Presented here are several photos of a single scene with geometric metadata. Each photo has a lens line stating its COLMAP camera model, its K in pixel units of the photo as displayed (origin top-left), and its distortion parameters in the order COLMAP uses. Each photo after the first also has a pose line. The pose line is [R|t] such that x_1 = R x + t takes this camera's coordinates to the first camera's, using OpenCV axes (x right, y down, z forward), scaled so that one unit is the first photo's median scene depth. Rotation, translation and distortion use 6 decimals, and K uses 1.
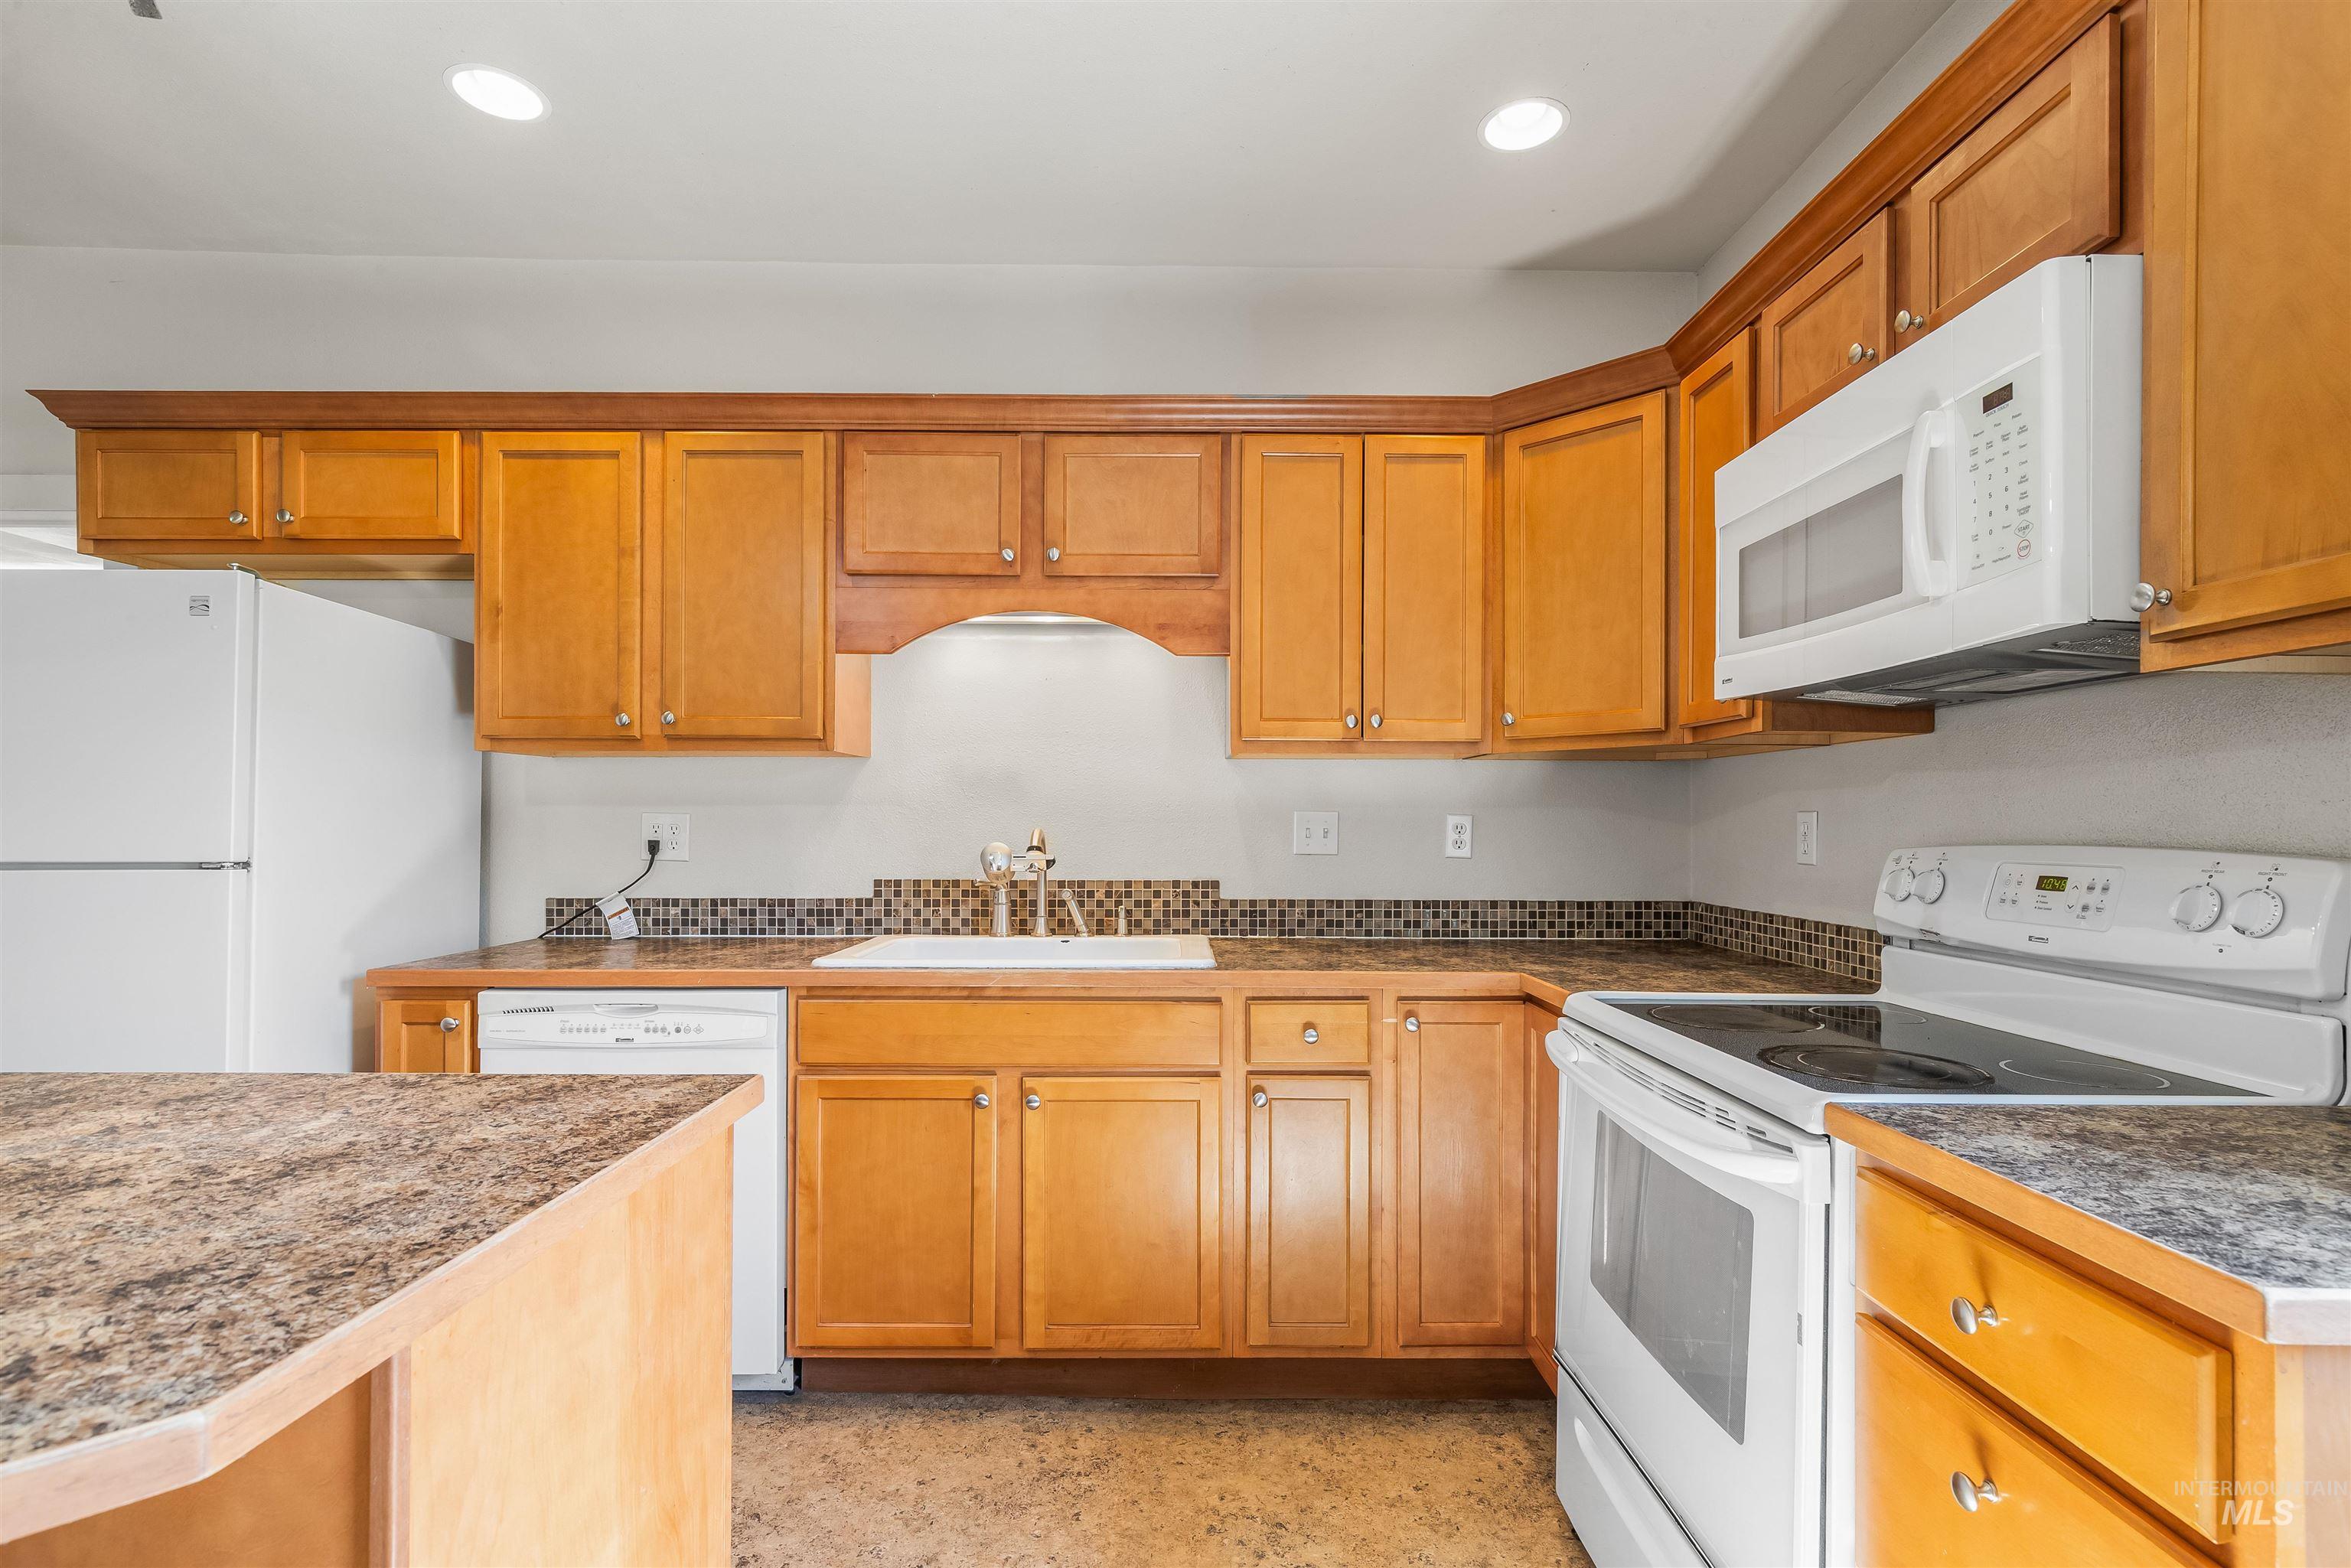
lens RADIAL K [[1102.8, 0, 1177.5], [0, 1102.8, 816.3], [0, 0, 1]] dist [-0.002514, -0.000318]
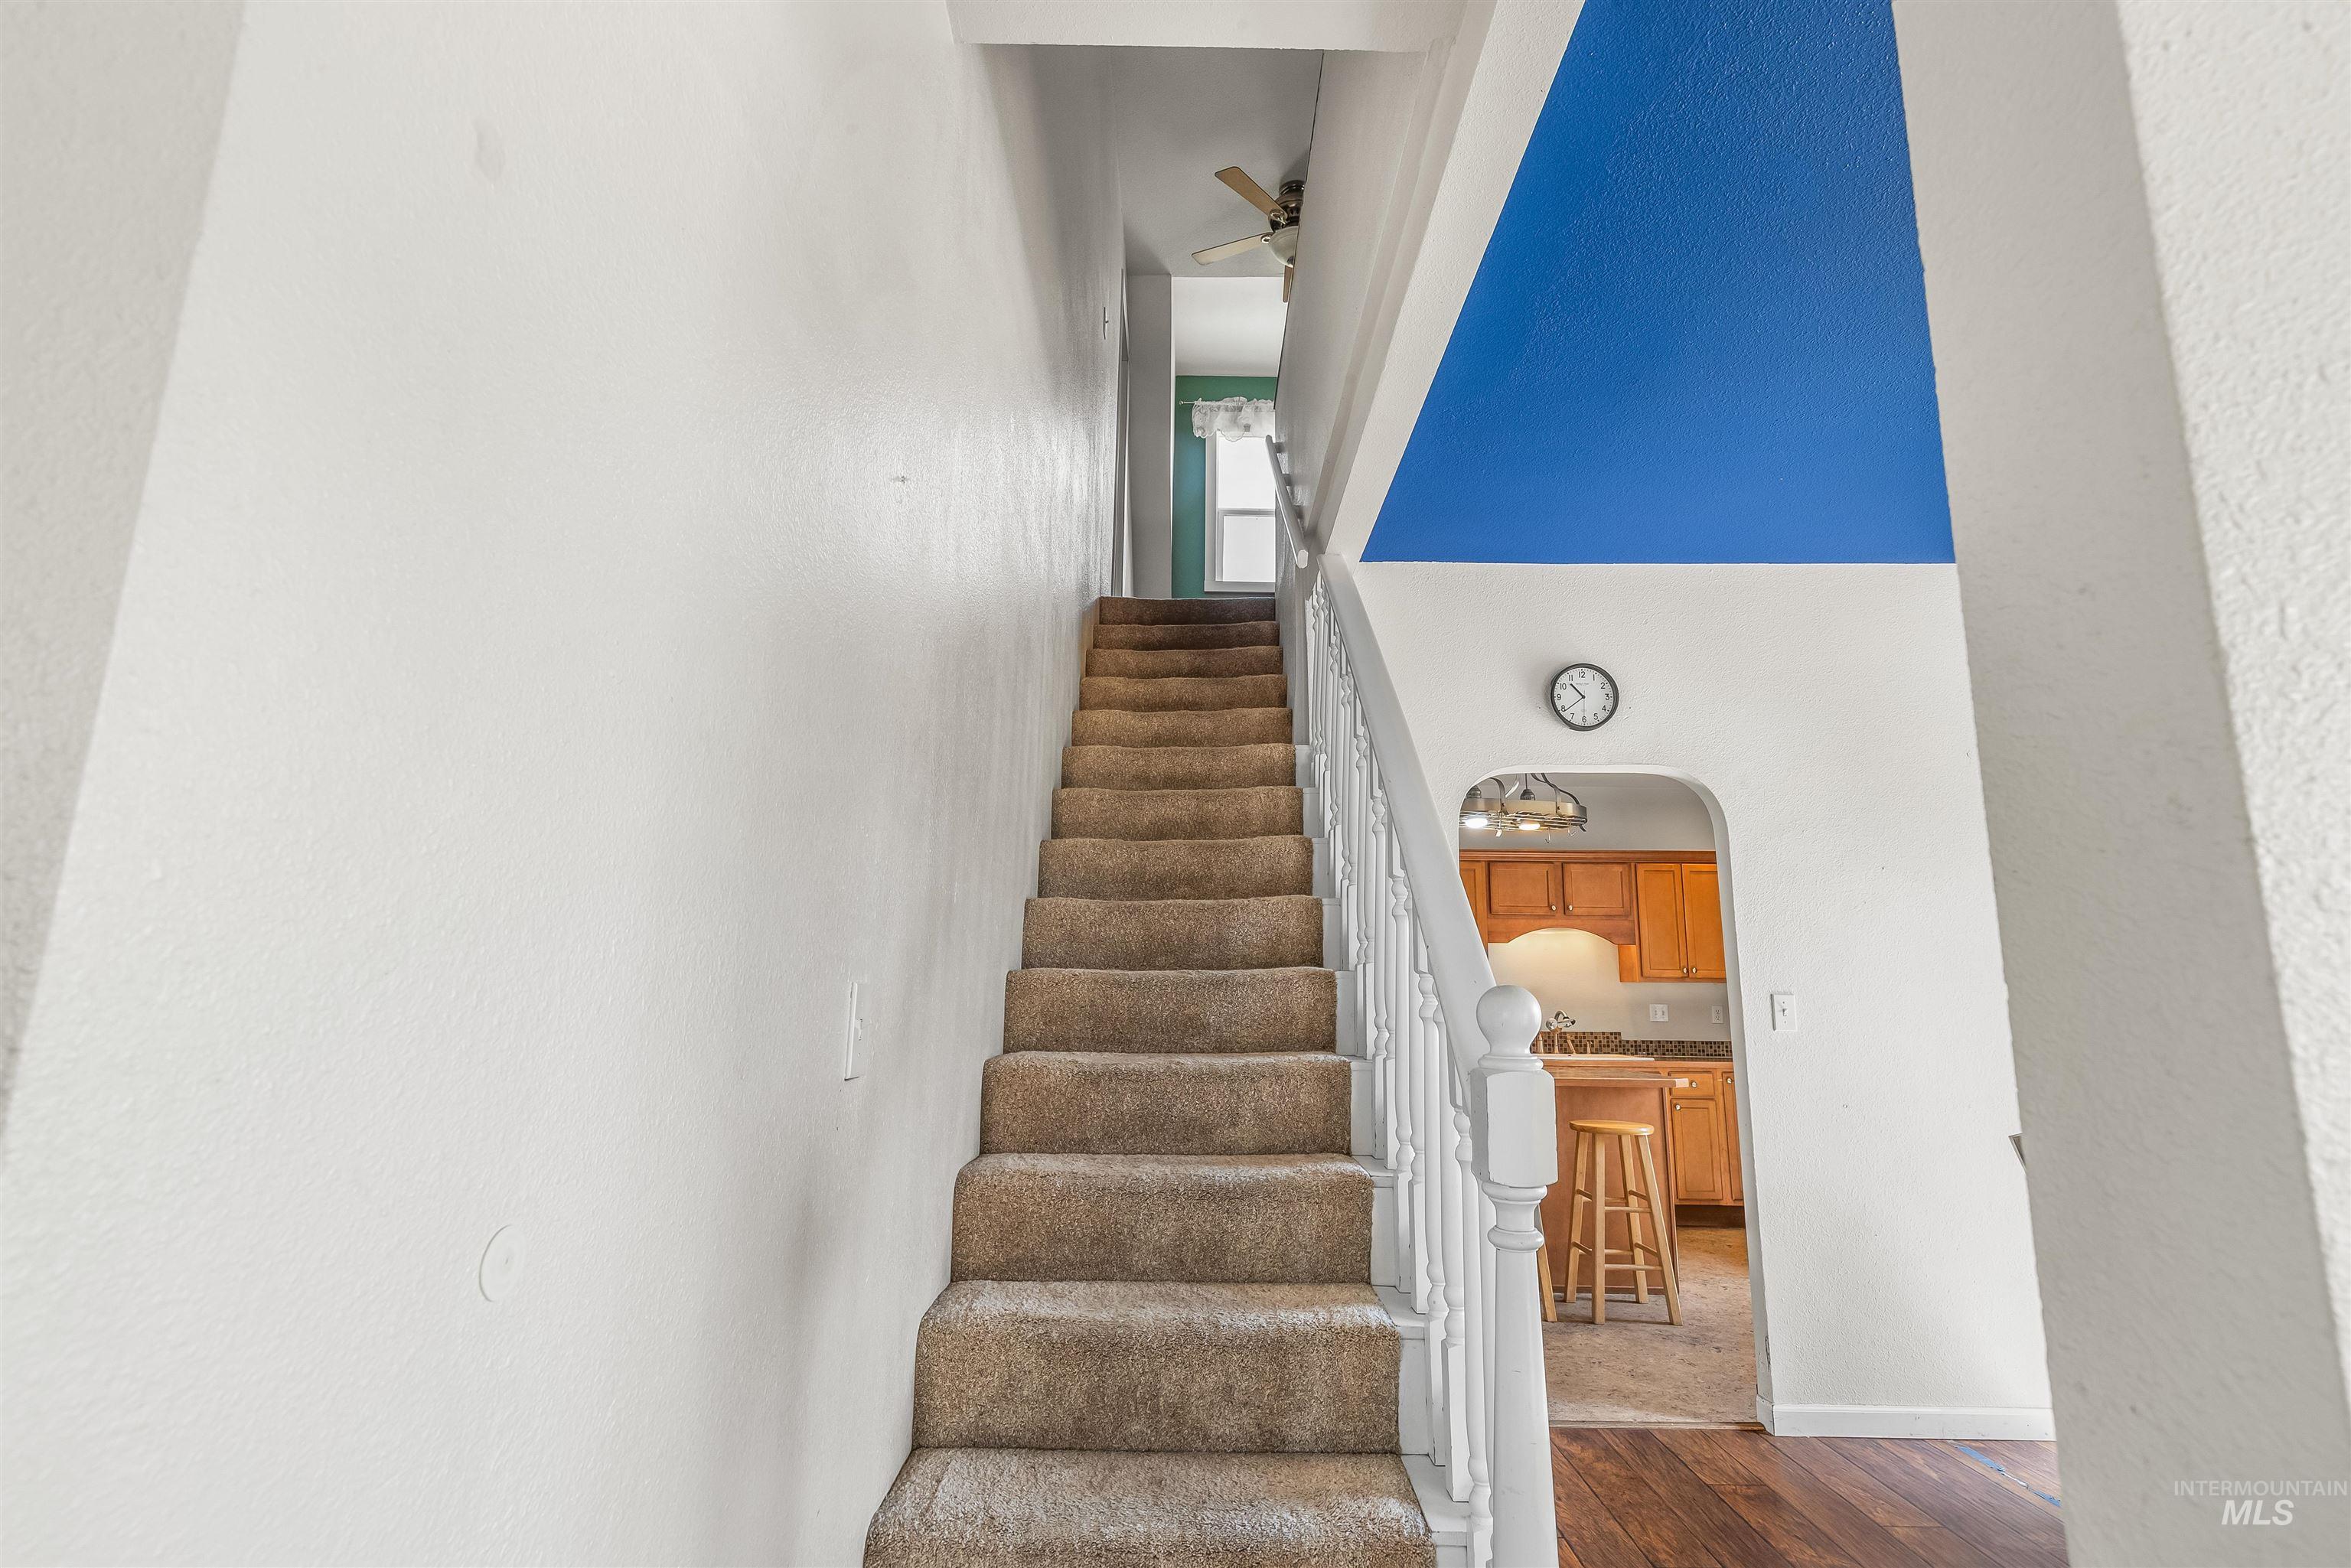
lens RADIAL K [[1086.3, 0, 1175.5], [0, 1086.3, 784.0], [0, 0, 1]] dist [-0.015323, -0.000188]
pose [[0.999633, 0.005307, -0.026550, -0.931302], [-0.010351, 0.981016, -0.193652, -0.007491], [0.025018, 0.193856, 0.980711, -1.565636]]
